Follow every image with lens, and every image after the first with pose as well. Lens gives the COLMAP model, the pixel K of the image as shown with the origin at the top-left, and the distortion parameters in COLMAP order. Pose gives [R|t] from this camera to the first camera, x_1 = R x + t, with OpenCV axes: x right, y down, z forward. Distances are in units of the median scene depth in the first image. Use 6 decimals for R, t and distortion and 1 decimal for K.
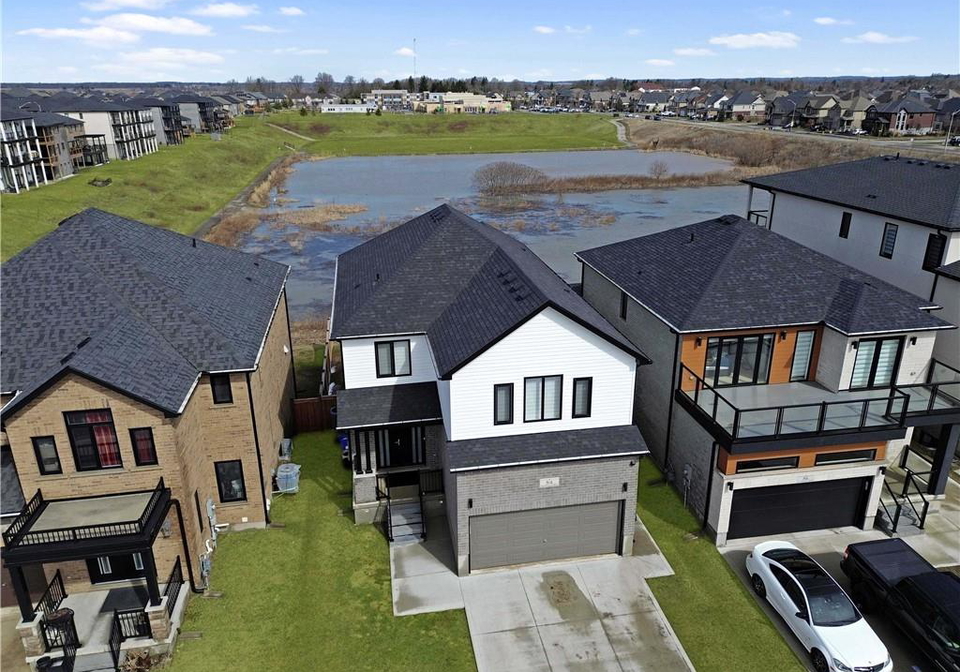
lens RADIAL K [[675.1, 0, 480.0], [0, 675.1, 336.0], [0, 0, 1]] dist [0.077920, -0.080627]
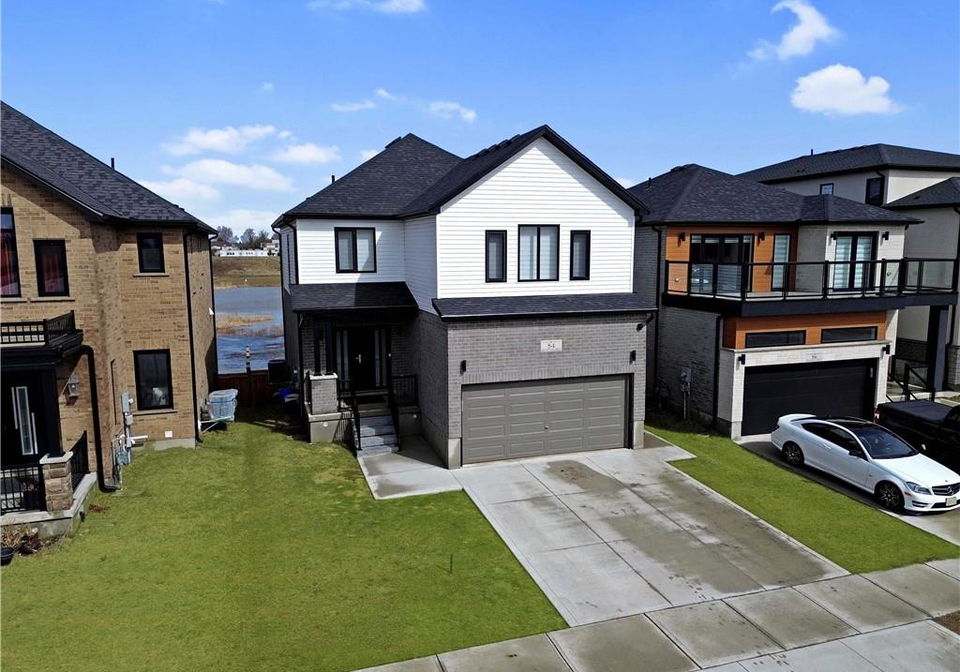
lens RADIAL K [[675.1, 0, 480.0], [0, 675.1, 336.0], [0, 0, 1]] dist [0.077920, -0.080627]
pose [[0.988901, -0.016462, 0.147661, -0.111453], [0.048465, 0.975222, -0.215853, 0.373428], [-0.140449, 0.220614, 0.965196, 0.173099]]
